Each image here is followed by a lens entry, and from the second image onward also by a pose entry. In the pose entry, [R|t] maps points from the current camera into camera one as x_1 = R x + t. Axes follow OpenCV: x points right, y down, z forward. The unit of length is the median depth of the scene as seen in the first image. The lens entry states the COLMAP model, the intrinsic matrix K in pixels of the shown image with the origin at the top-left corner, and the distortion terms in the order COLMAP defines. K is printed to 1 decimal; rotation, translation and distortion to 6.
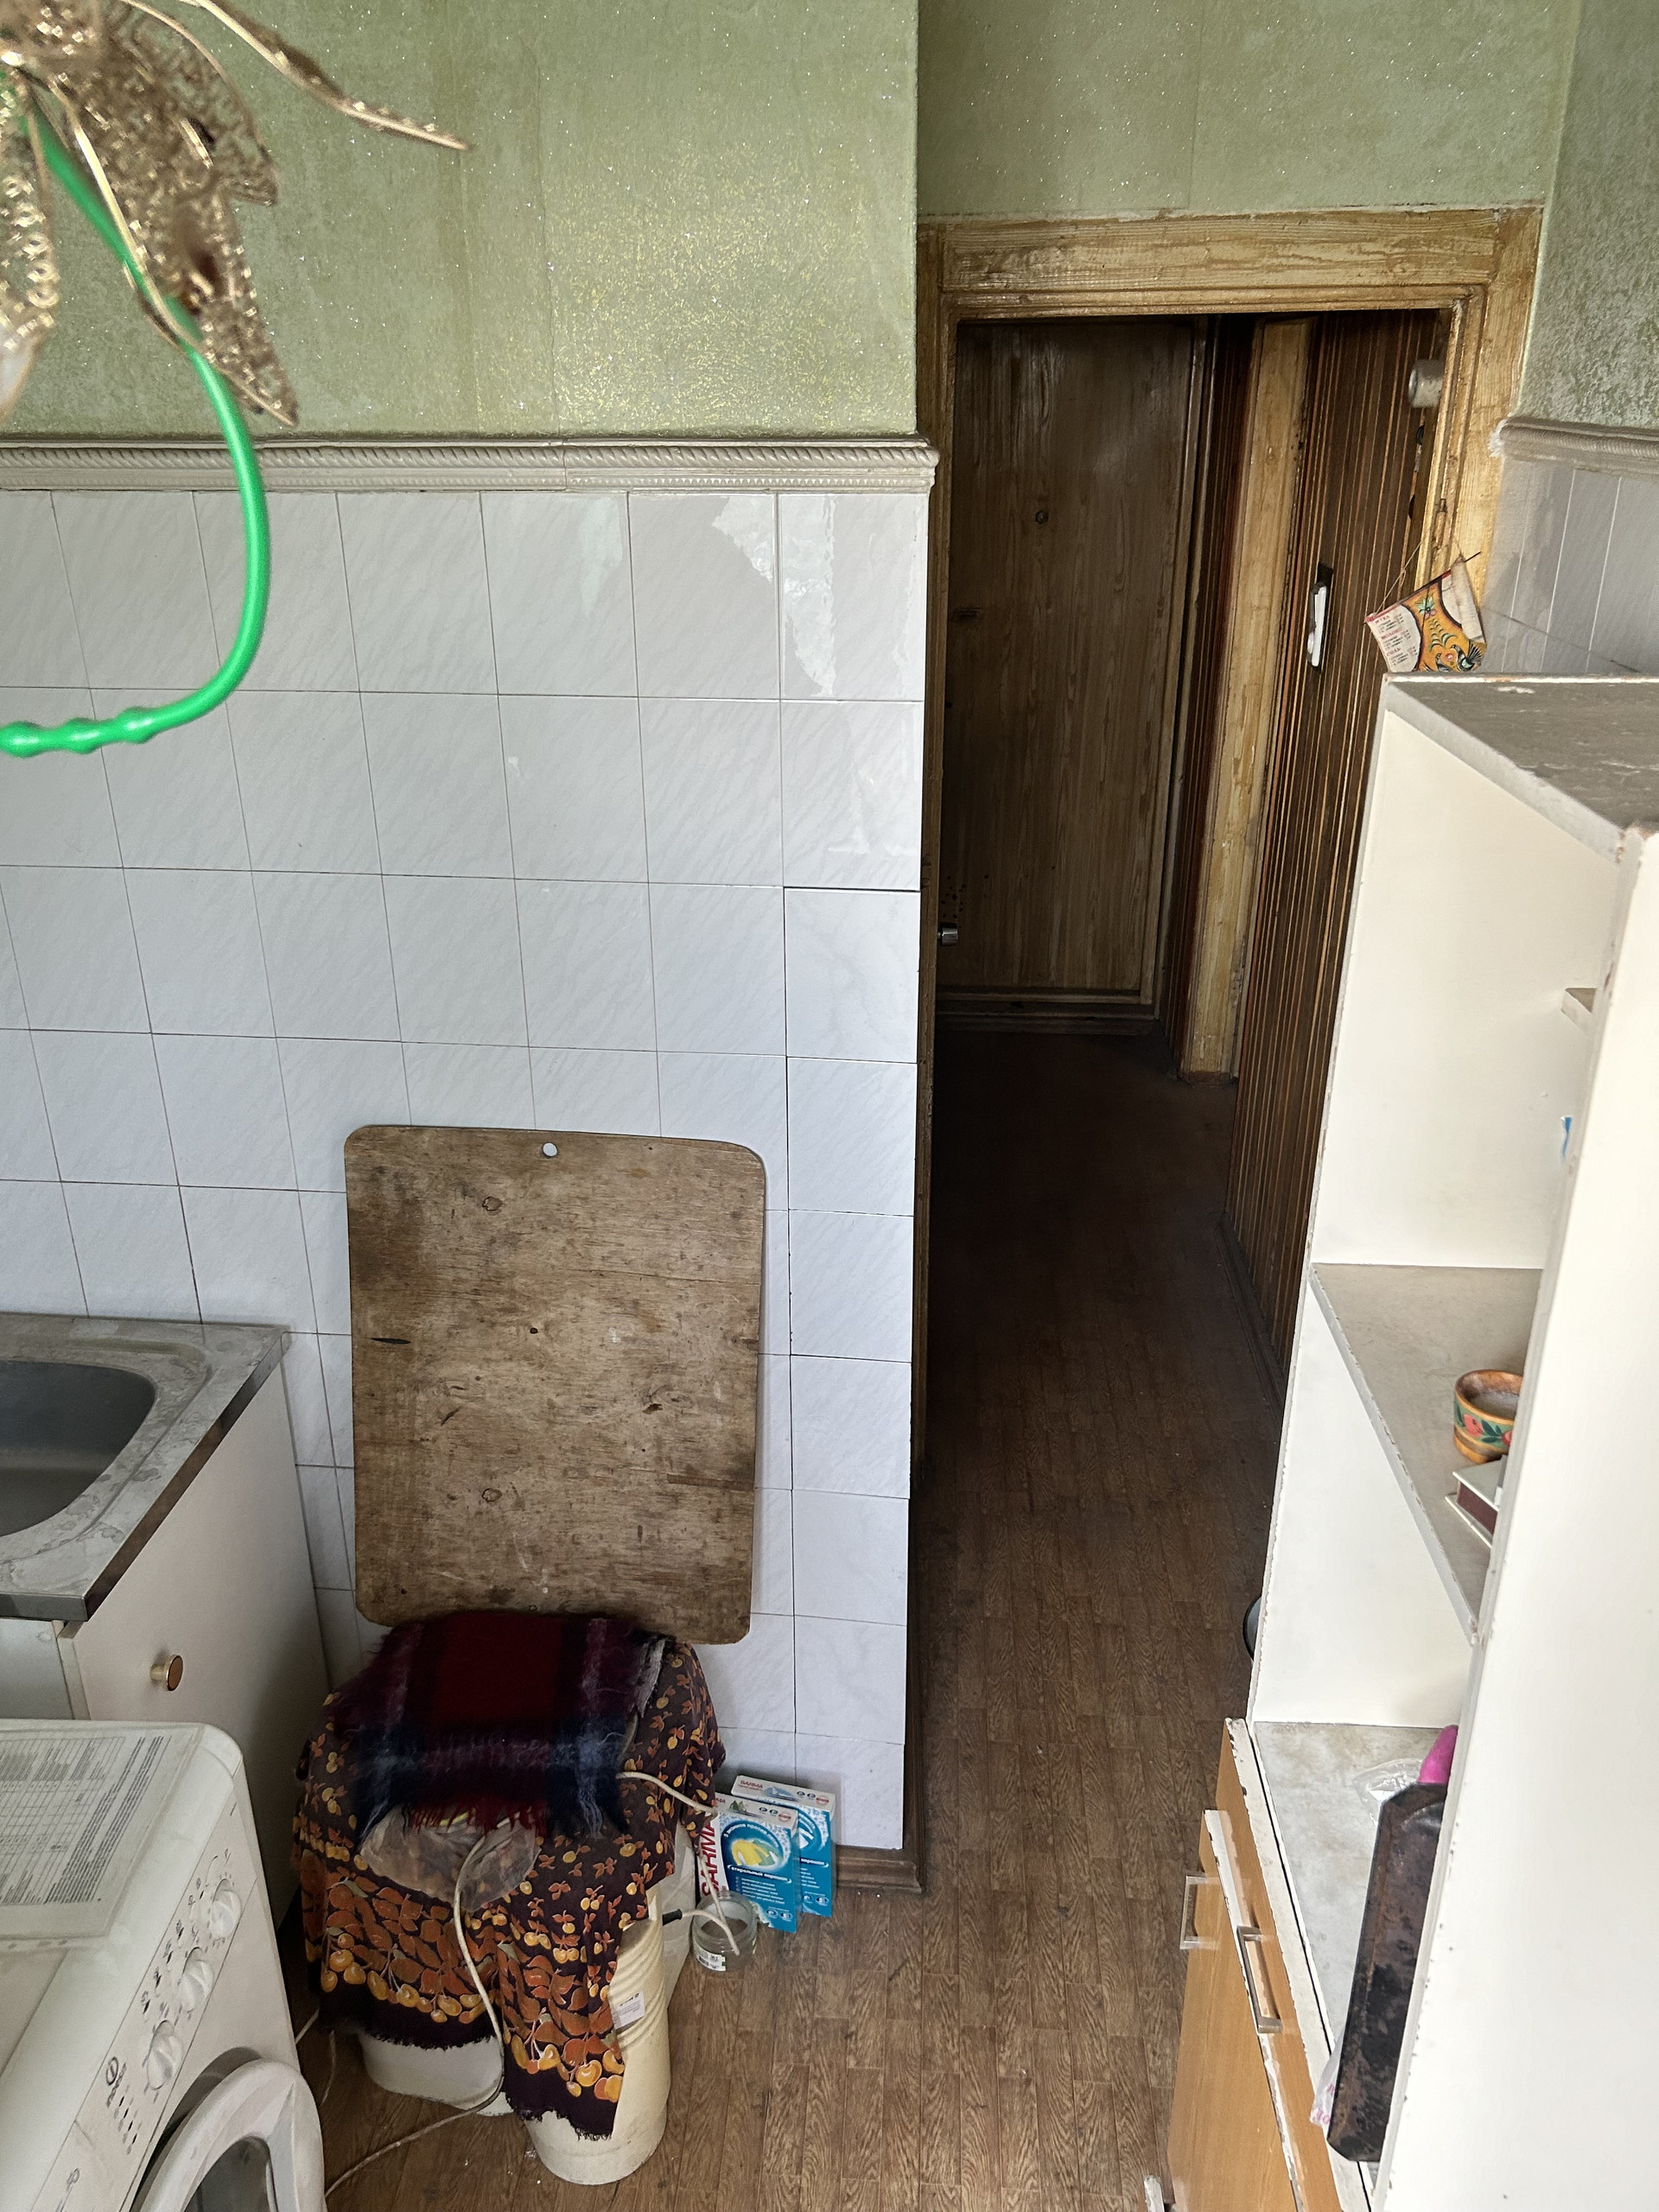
lens RADIAL K [[1675.9, 0, 818.6], [0, 1675.9, 1094.6], [0, 0, 1]] dist [0.055872, -0.067345]
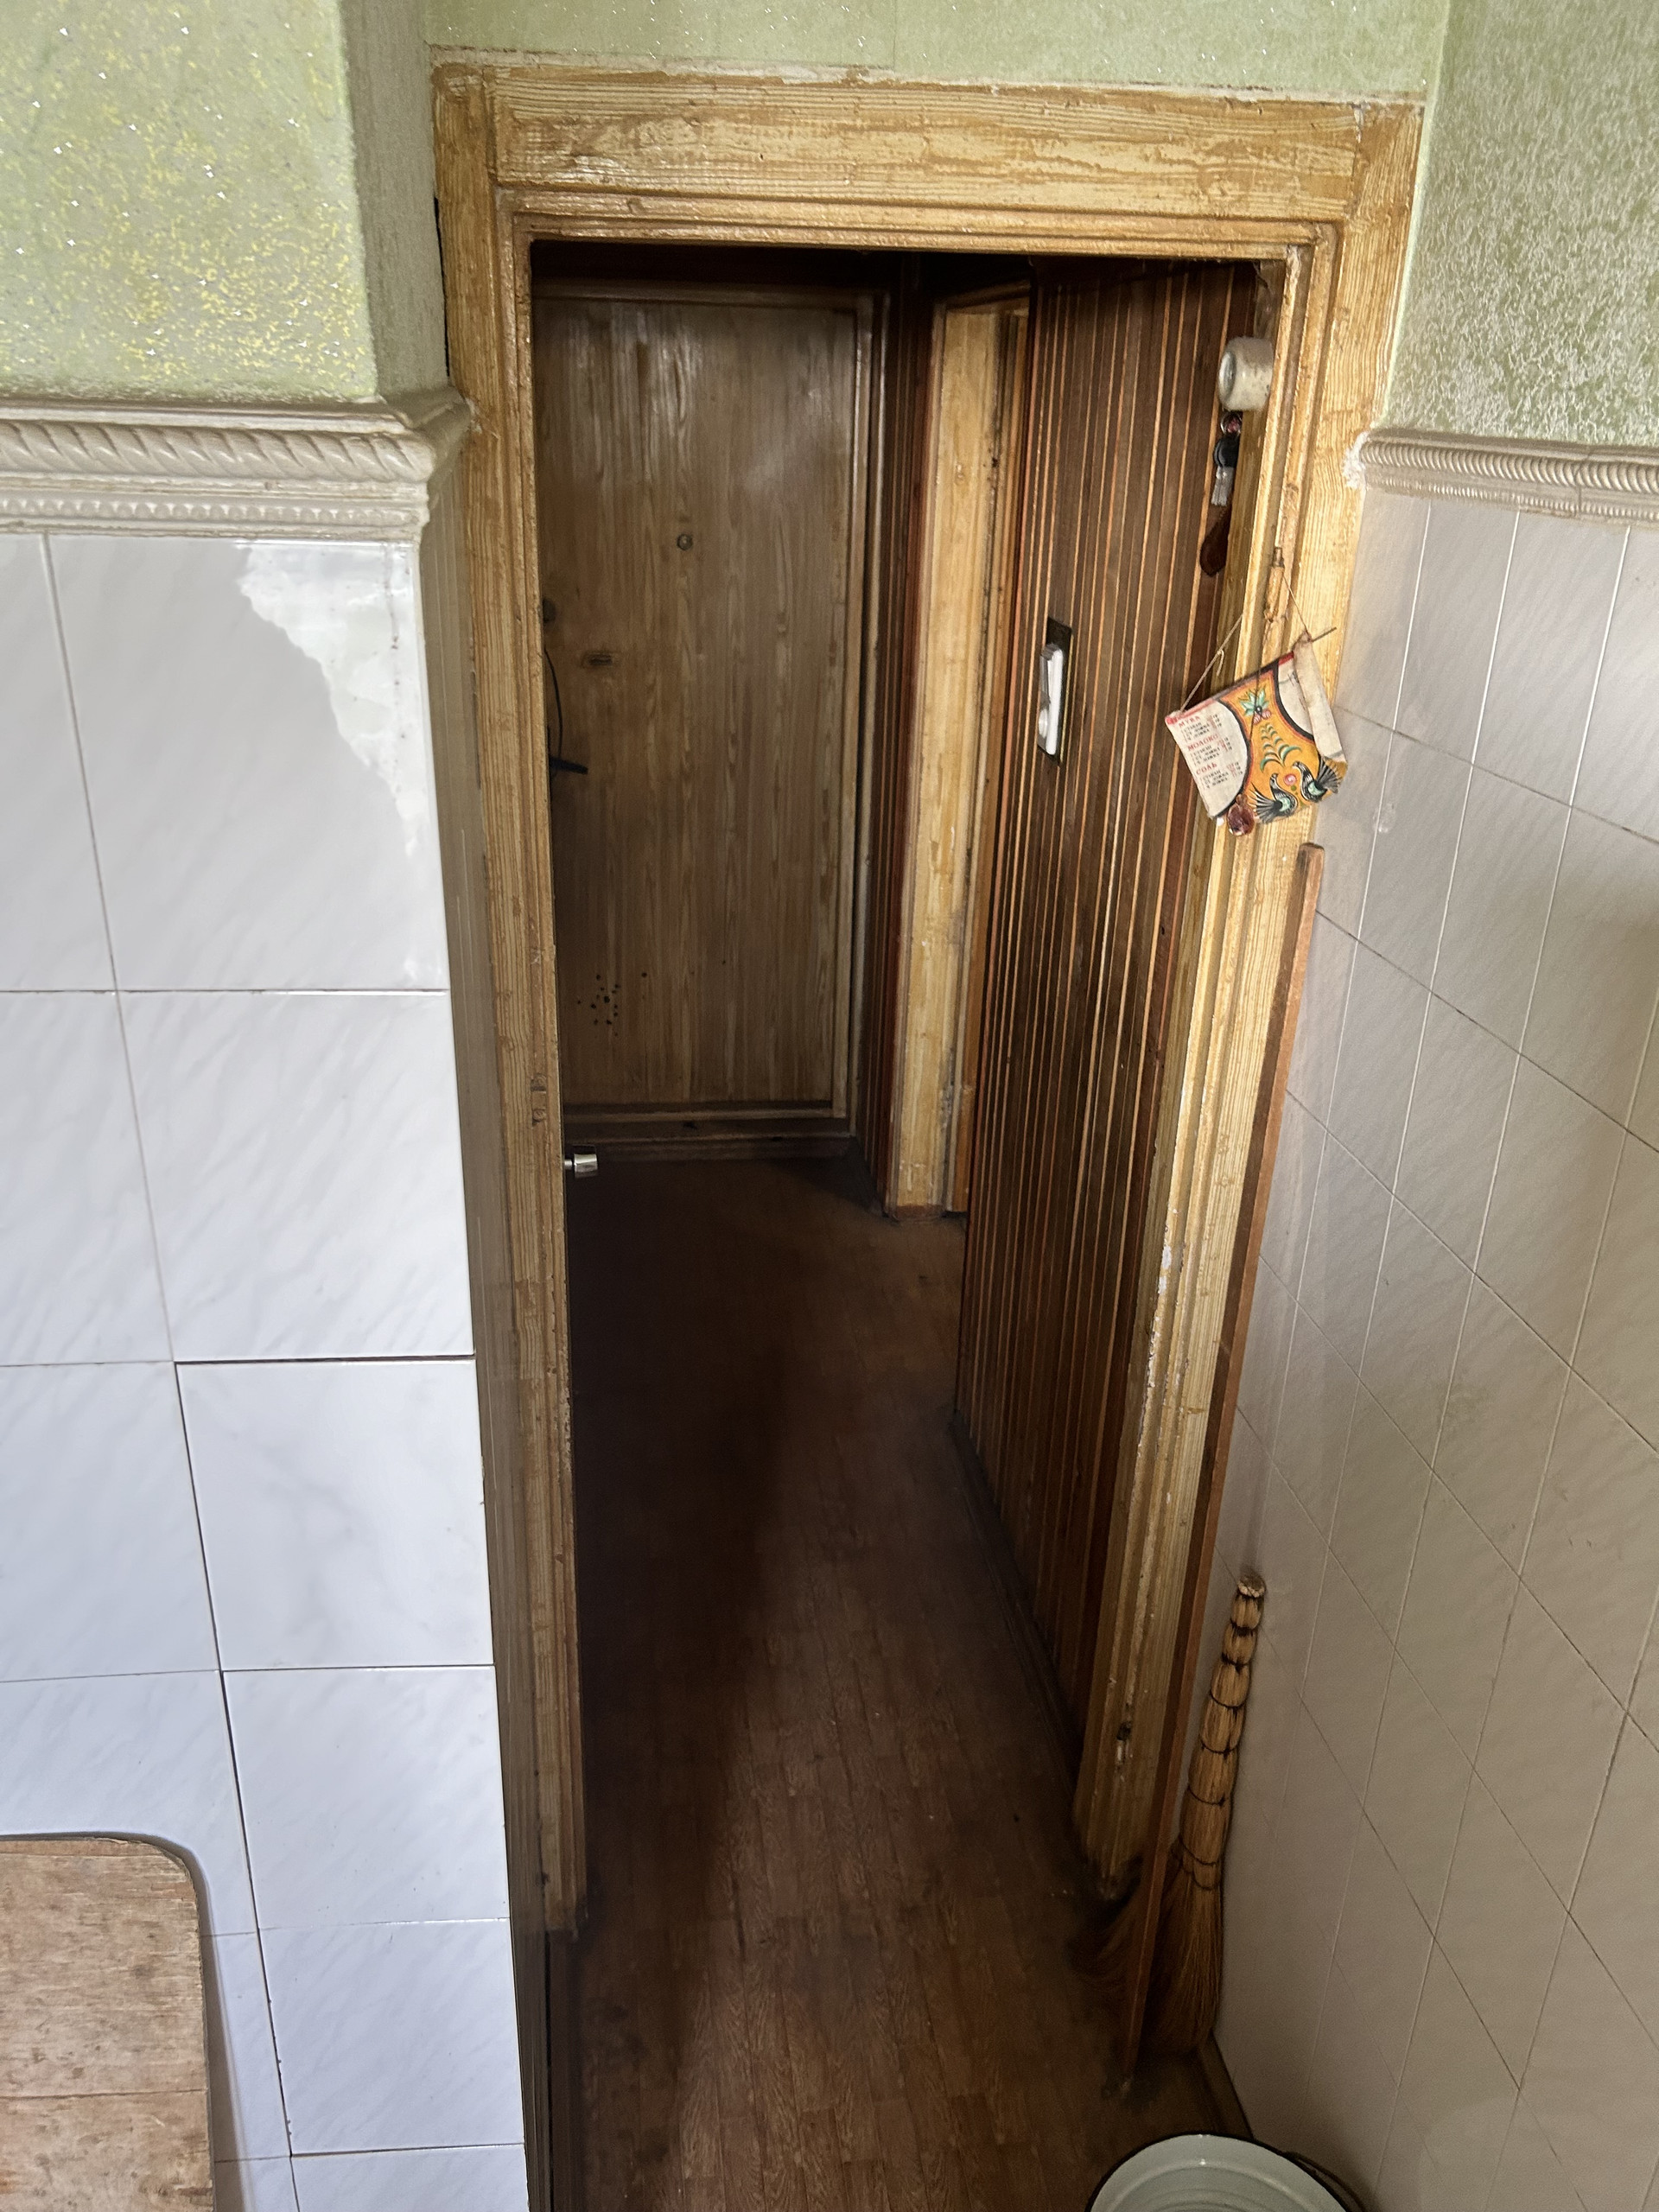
lens RADIAL K [[1675.9, 0, 842.4], [0, 1675.9, 1114.6], [0, 0, 1]] dist [0.055872, -0.067345]
pose [[0.977425, -0.051295, 0.204960, 0.053382], [0.050264, 0.998683, 0.010235, -0.148316], [-0.205216, 0.000298, 0.978717, 0.393487]]
